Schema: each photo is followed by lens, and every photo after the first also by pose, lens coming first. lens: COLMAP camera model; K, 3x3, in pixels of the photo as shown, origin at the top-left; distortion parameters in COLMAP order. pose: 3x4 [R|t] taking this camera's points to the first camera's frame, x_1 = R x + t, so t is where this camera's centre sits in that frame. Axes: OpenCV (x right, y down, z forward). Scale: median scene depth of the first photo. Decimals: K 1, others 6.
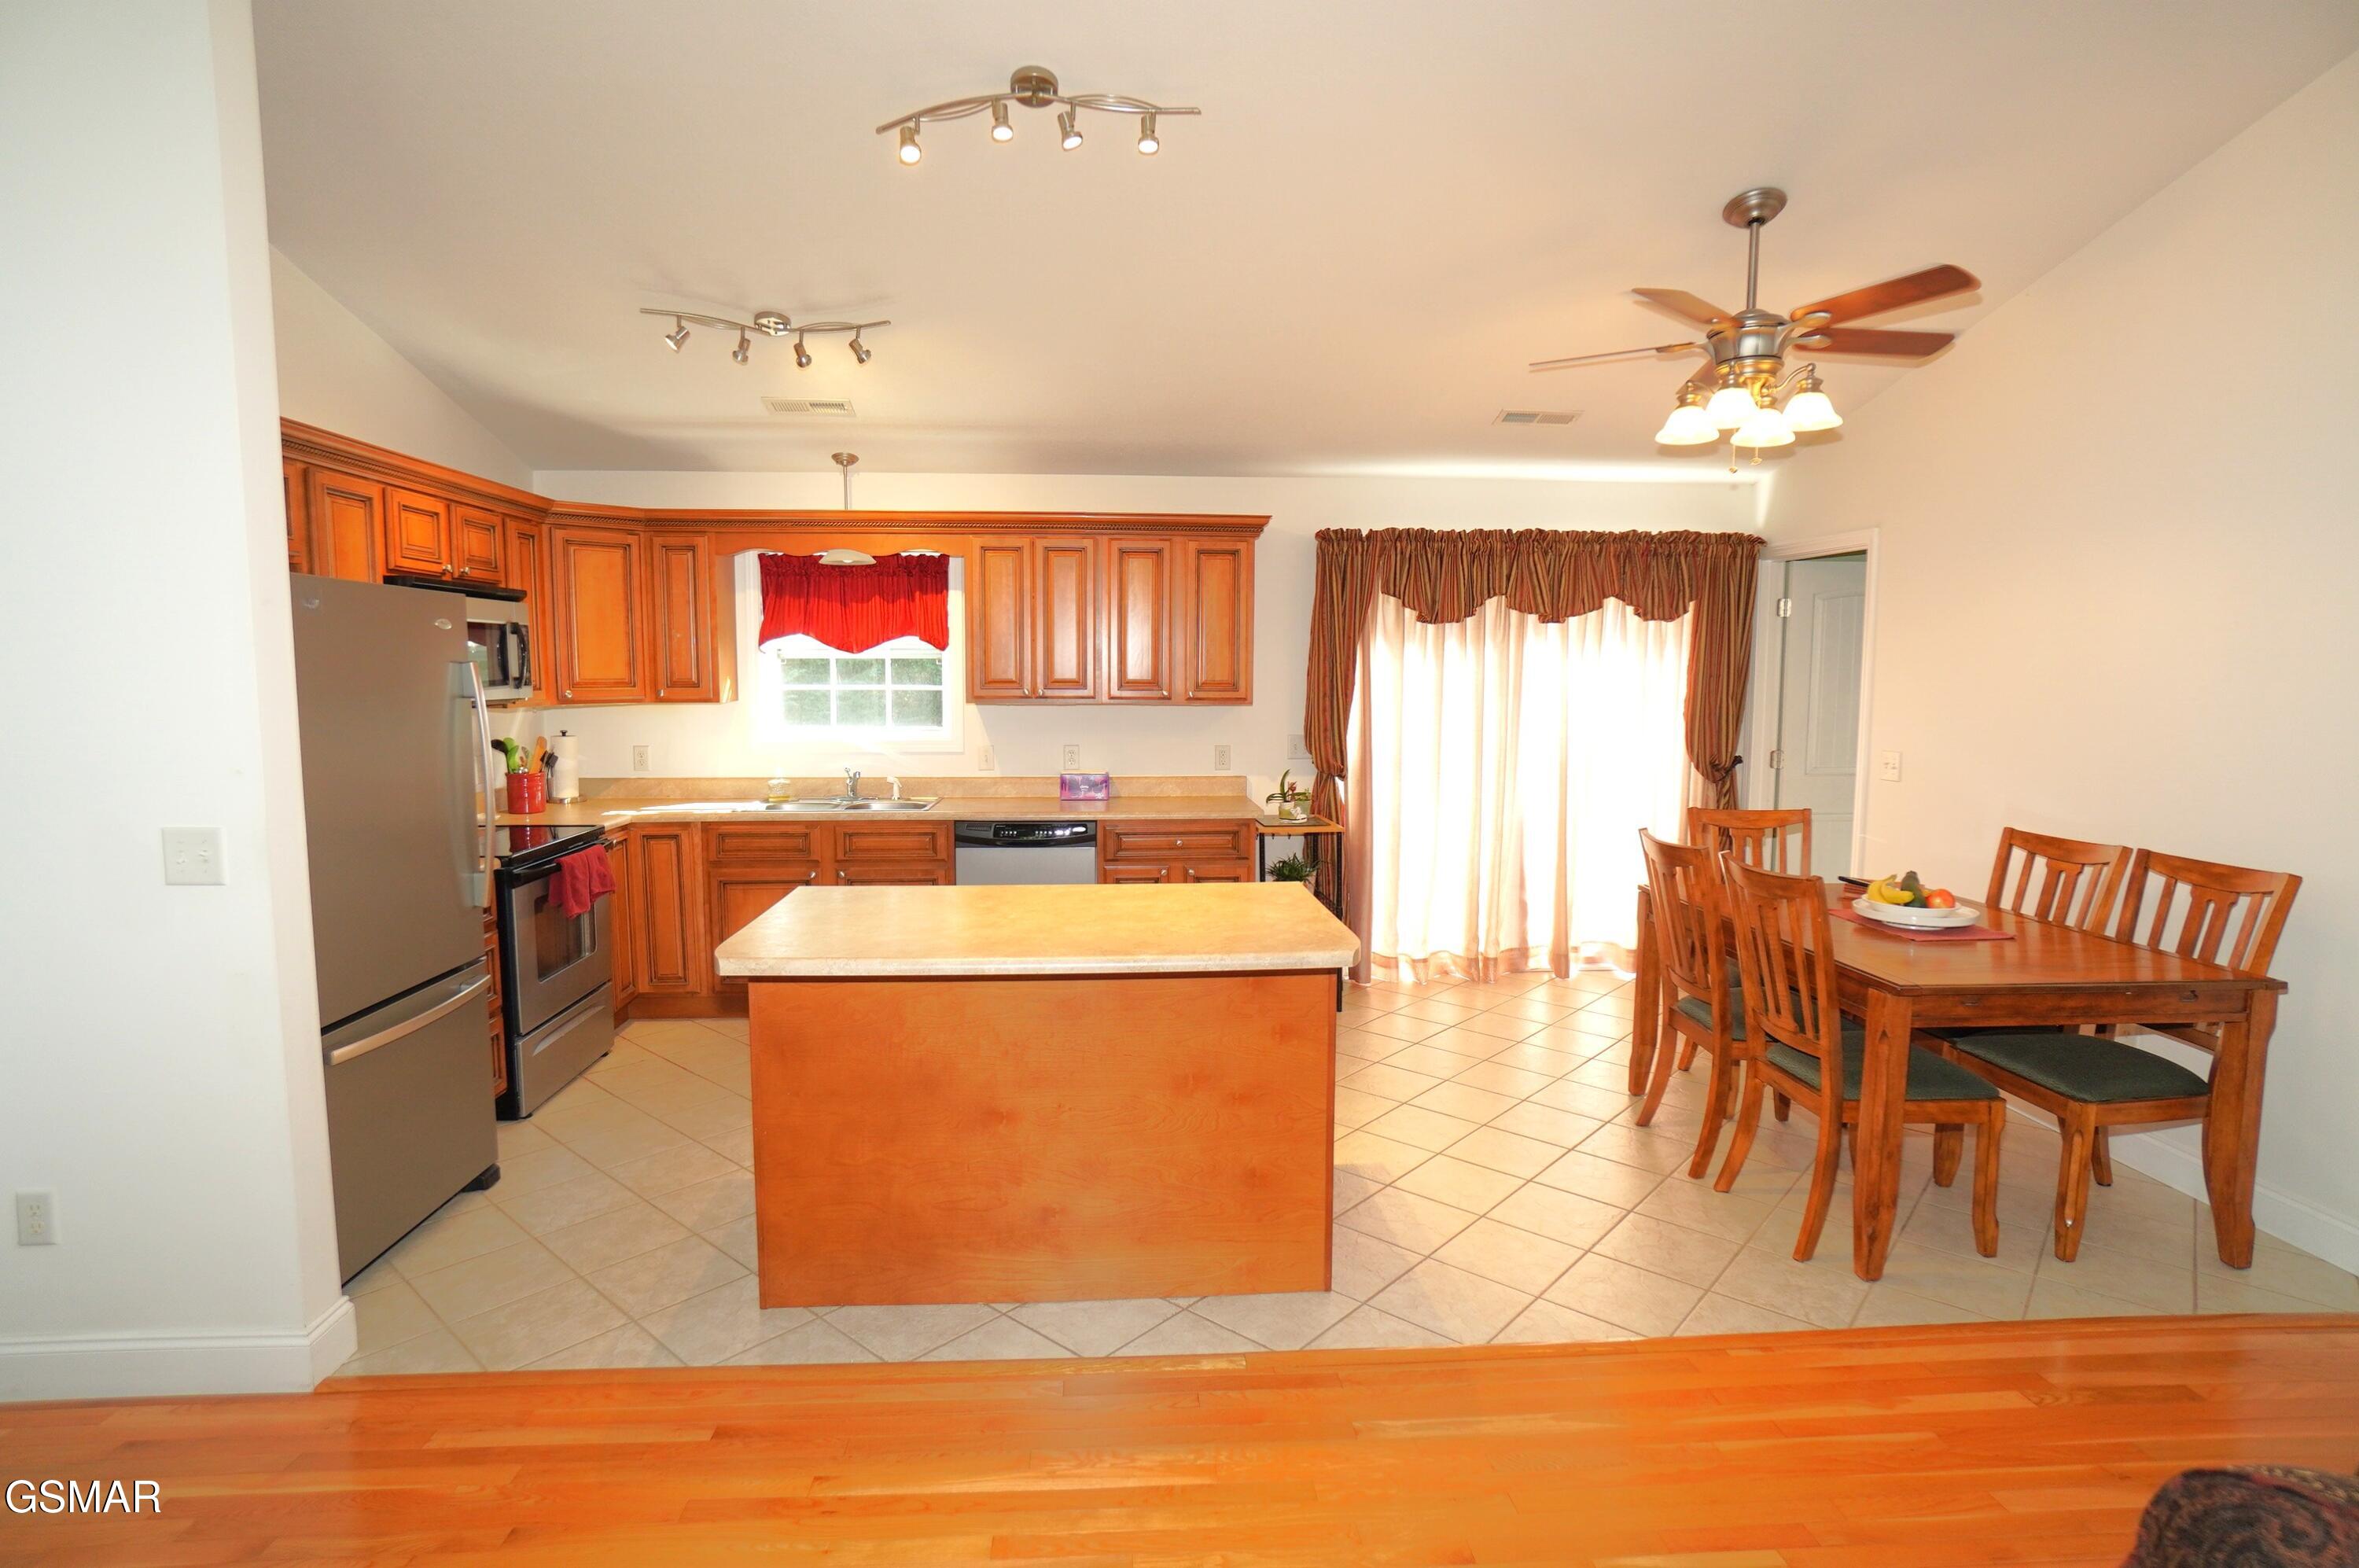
lens RADIAL K [[1185.5, 0, 1171.8], [0, 1185.5, 782.7], [0, 0, 1]] dist [-0.032021, 0.006108]
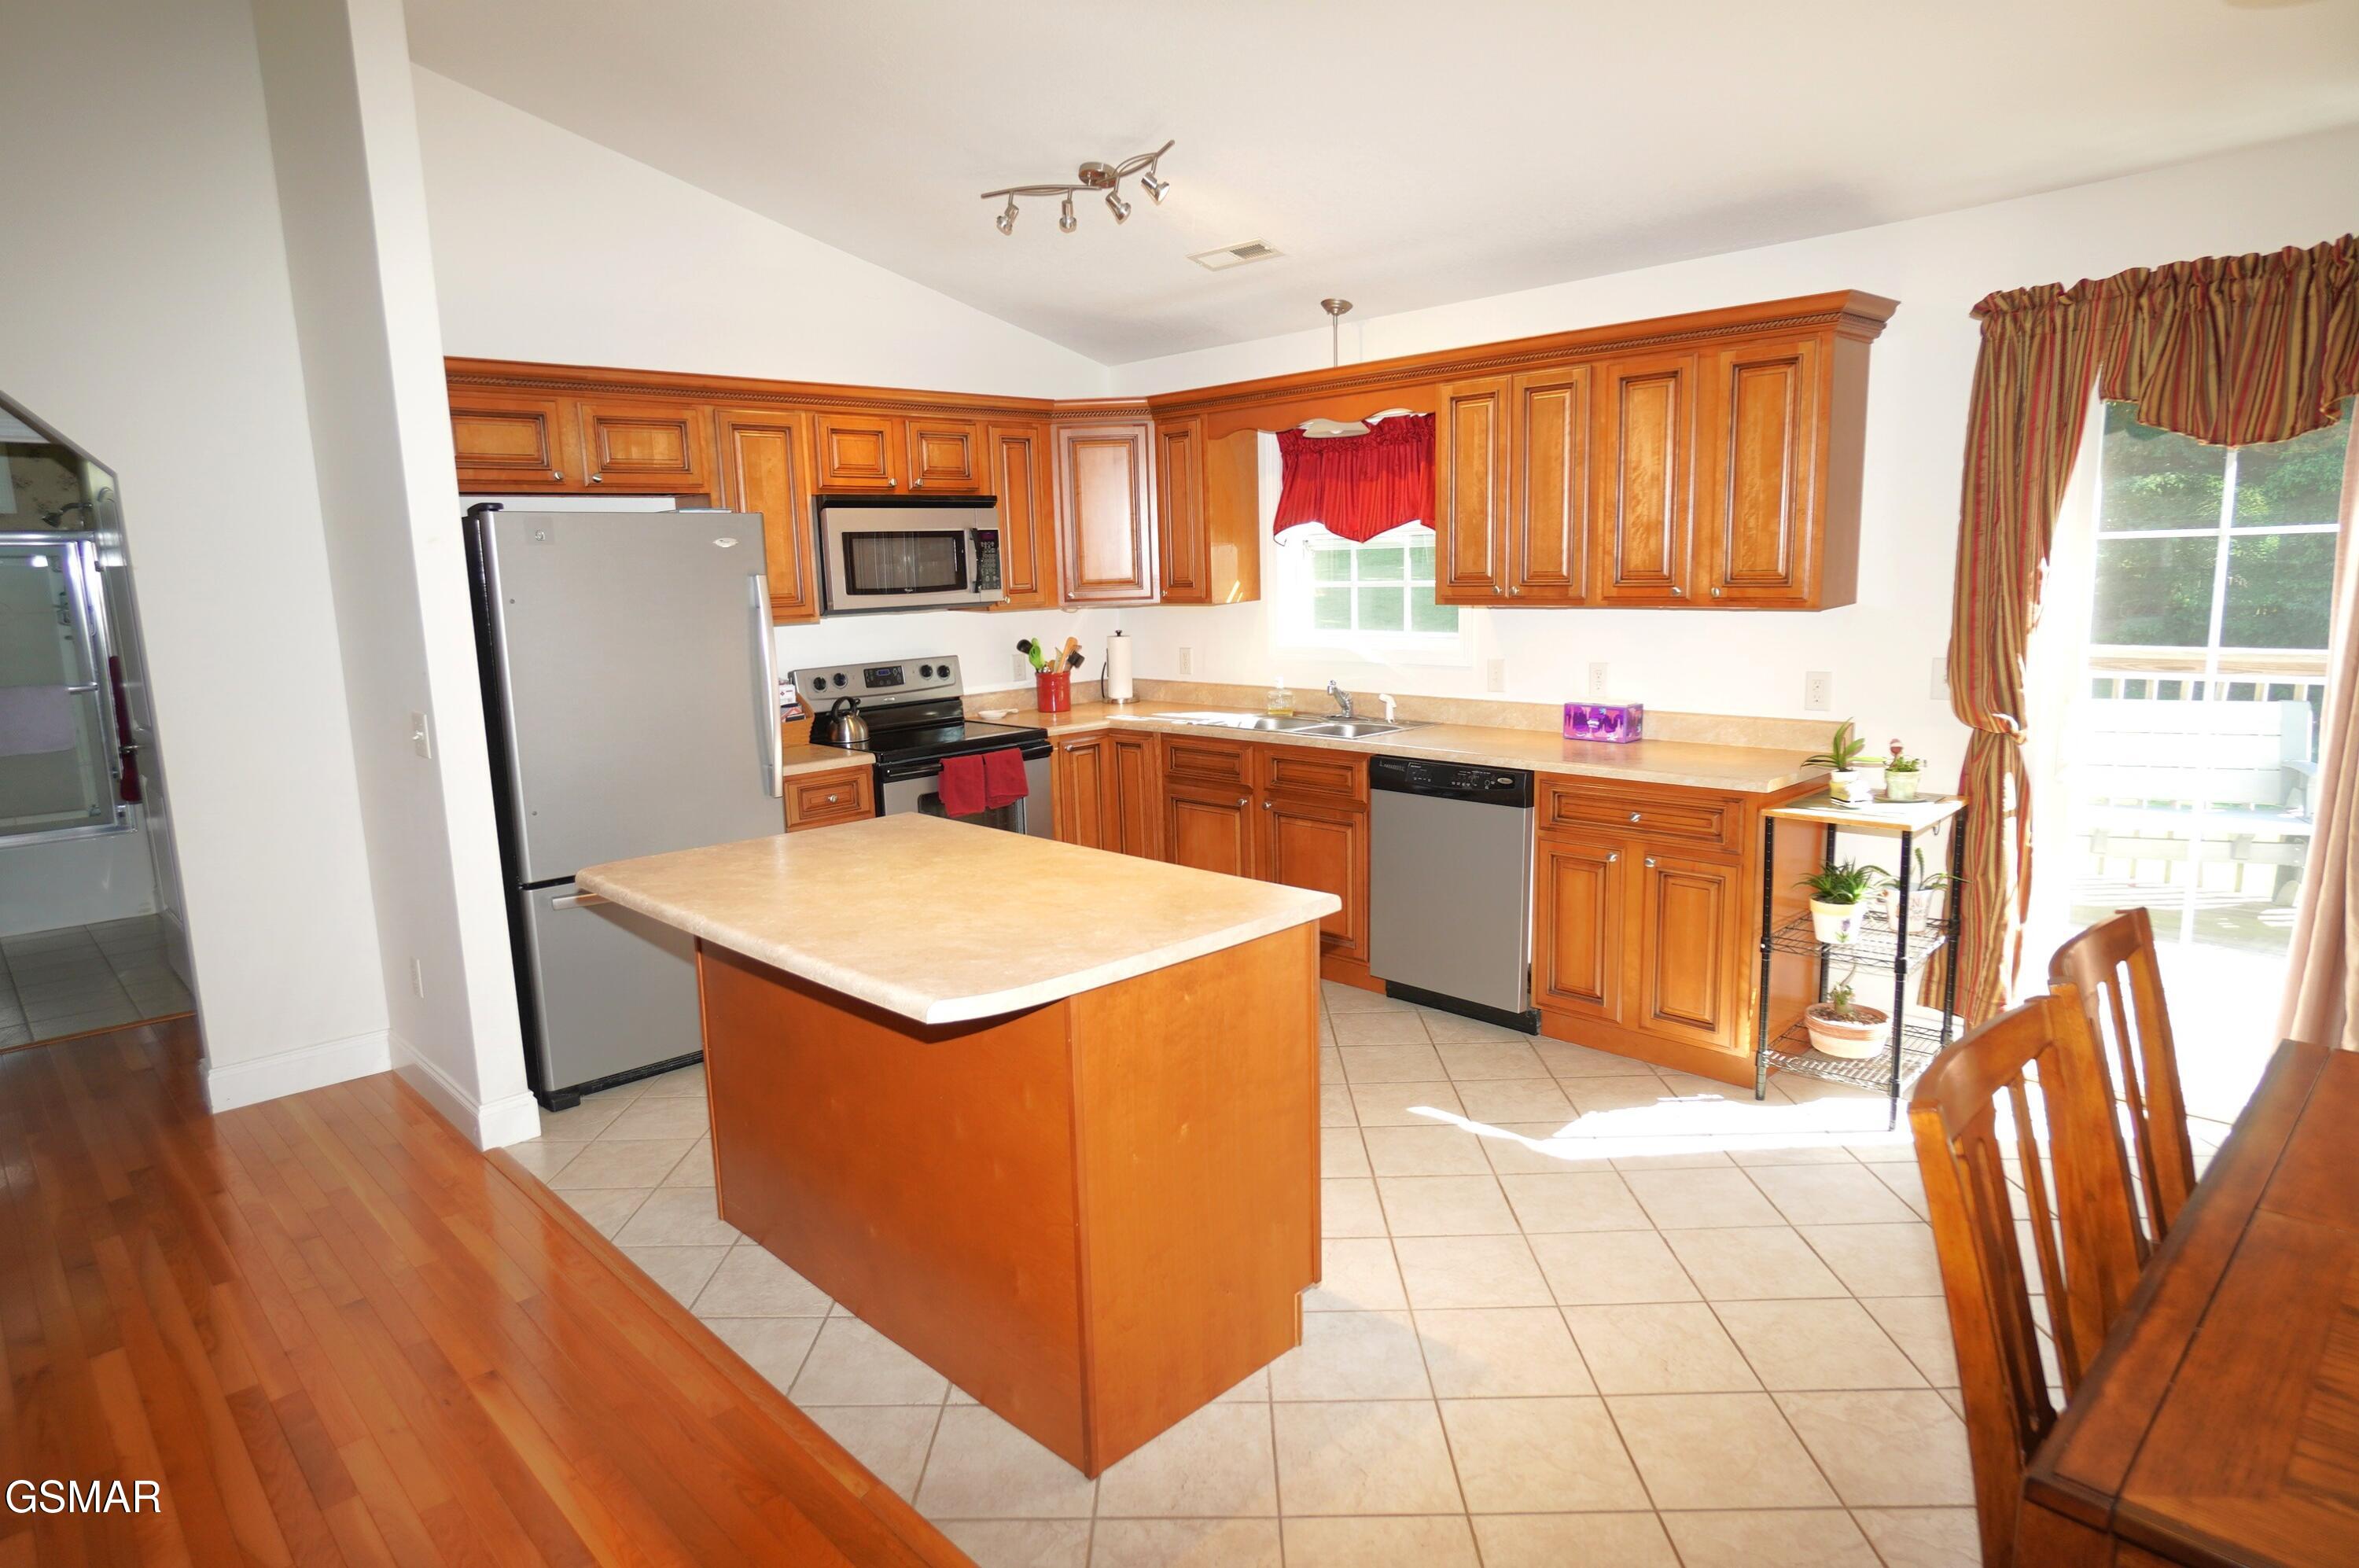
lens RADIAL K [[1336.7, 0, 1158.4], [0, 1336.7, 774.3], [0, 0, 1]] dist [-0.016123, 0.001210]
pose [[0.641010, 0.099143, -0.761103, 0.396940], [-0.042241, 0.994676, 0.093994, -0.031931], [0.766370, -0.028102, 0.641785, 0.304531]]
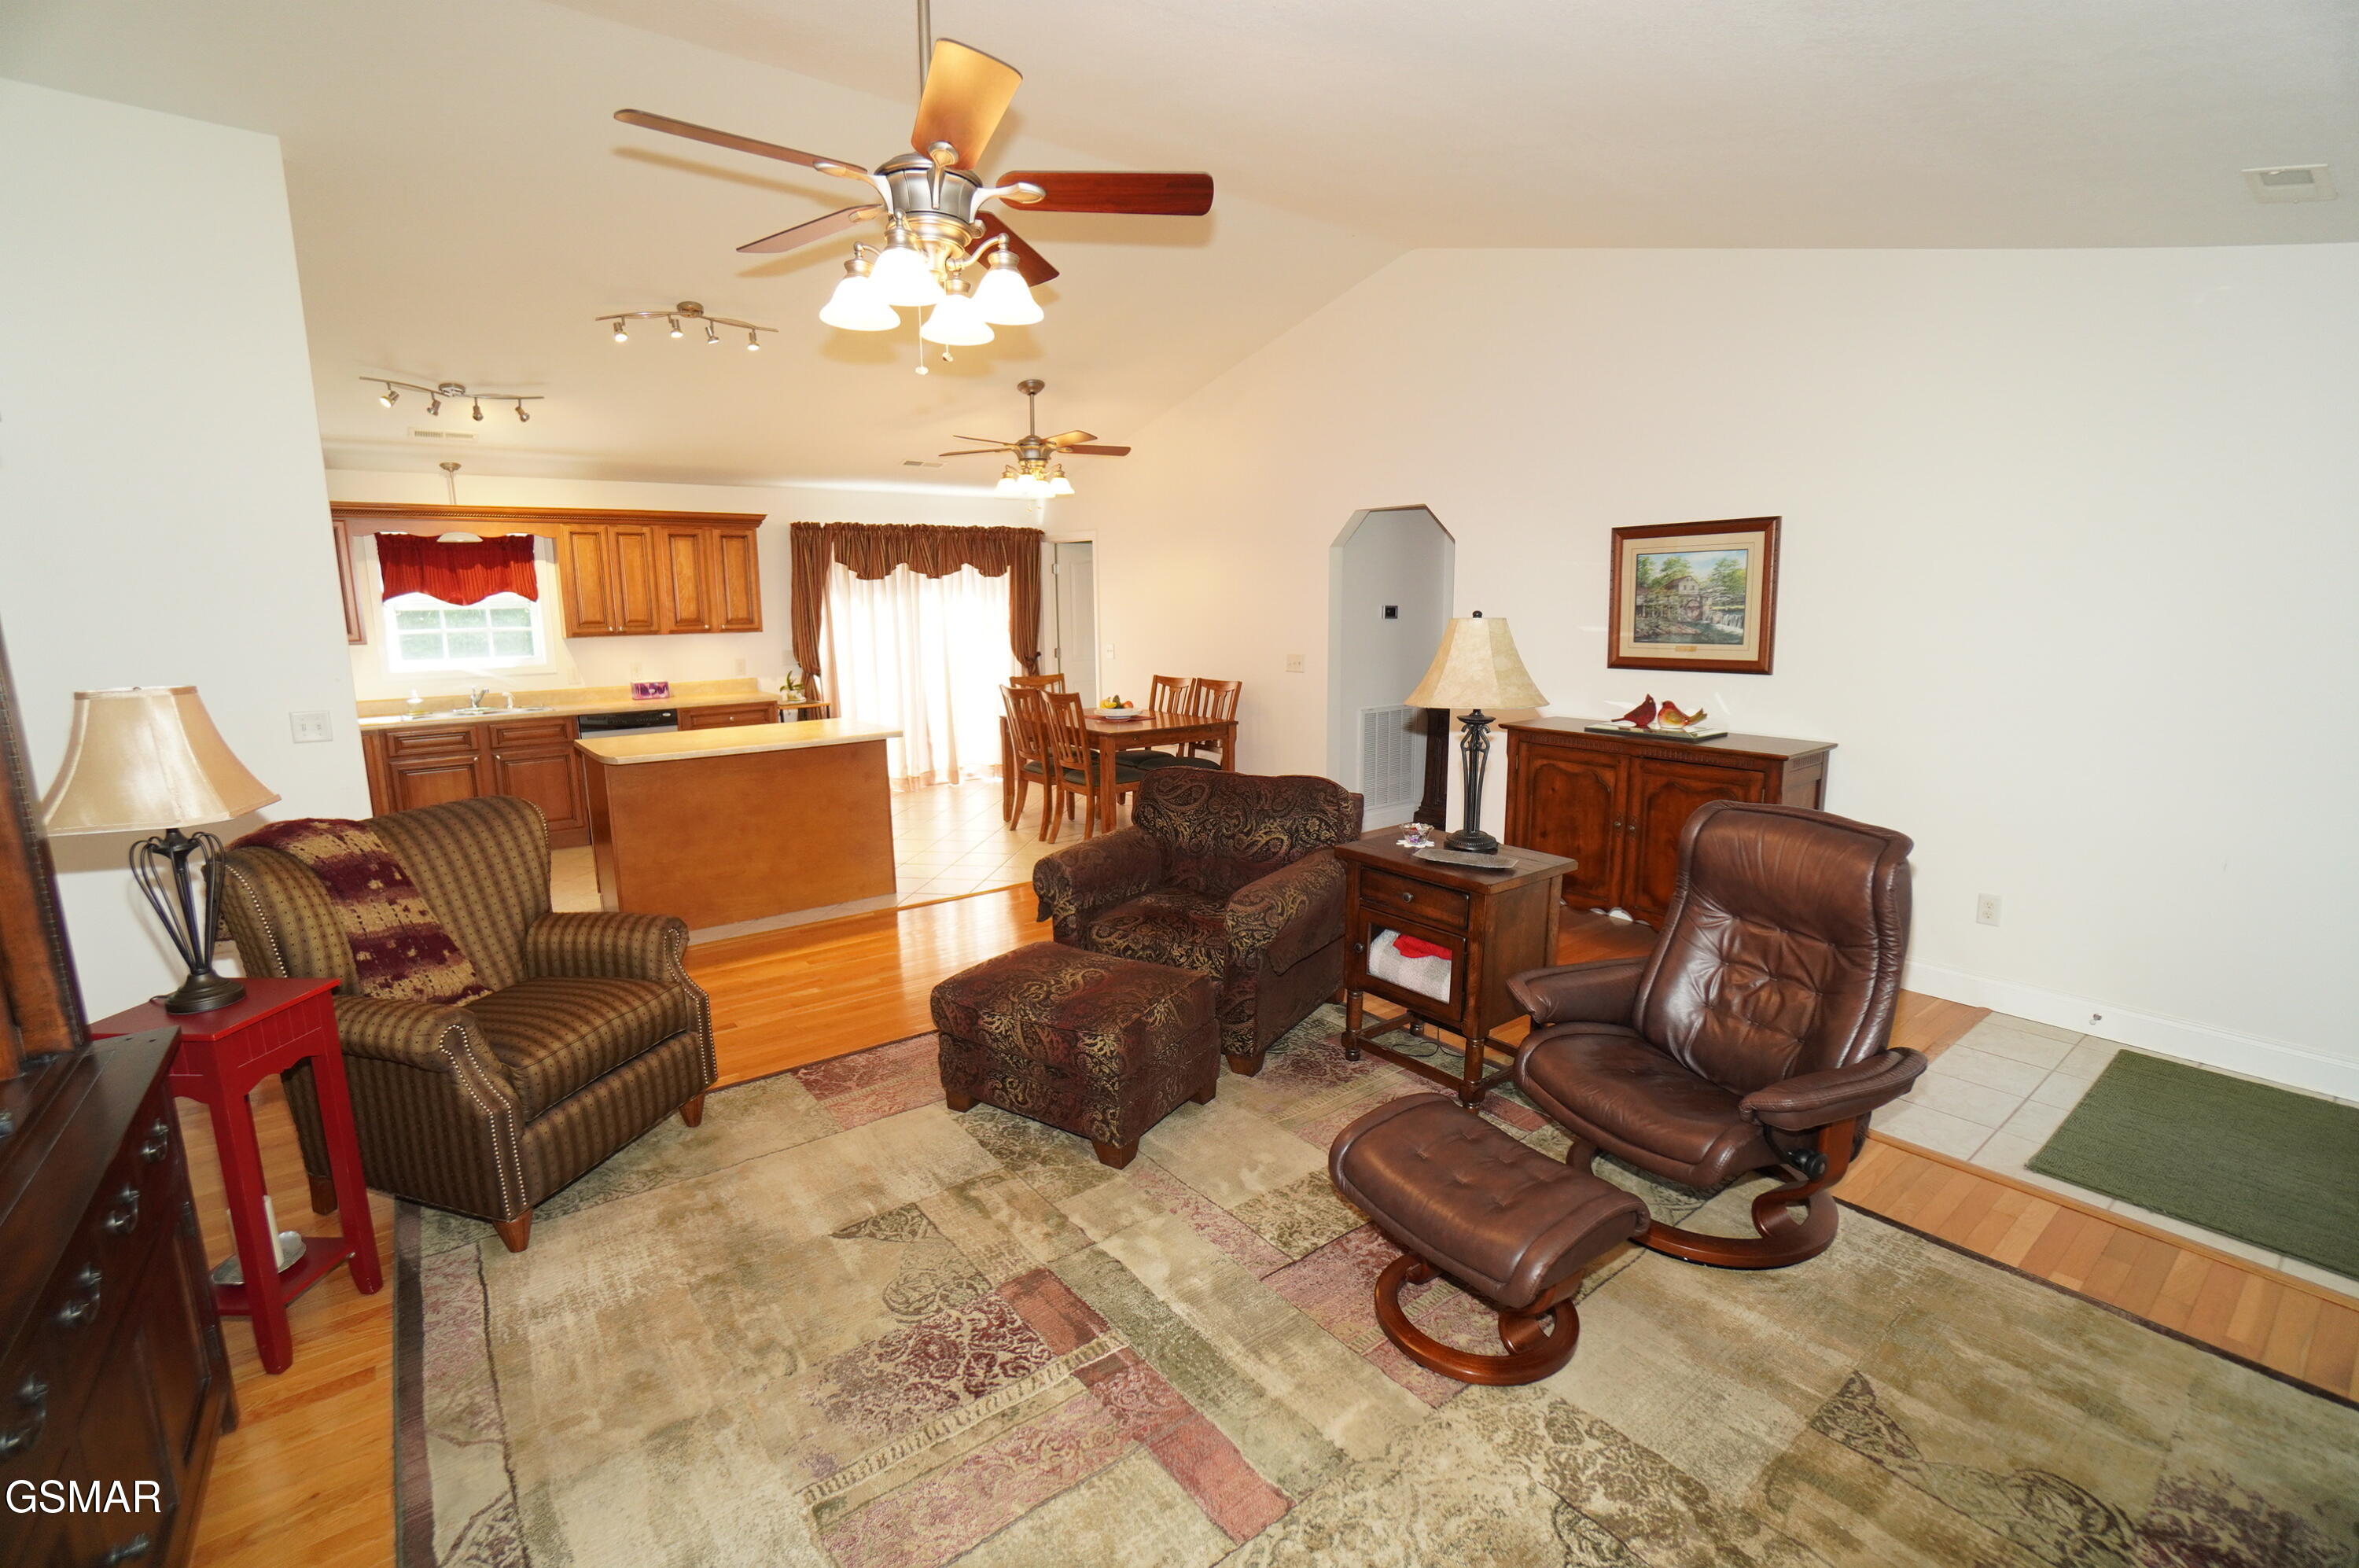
lens RADIAL K [[1038.9, 0, 1168.8], [0, 1038.9, 775.8], [0, 0, 1]] dist [-0.046372, 0.009342]
pose [[0.834263, -0.105469, 0.541185, -0.262089], [0.066216, 0.993595, 0.091562, 0.038167], [-0.547376, -0.040552, 0.835904, -0.503424]]
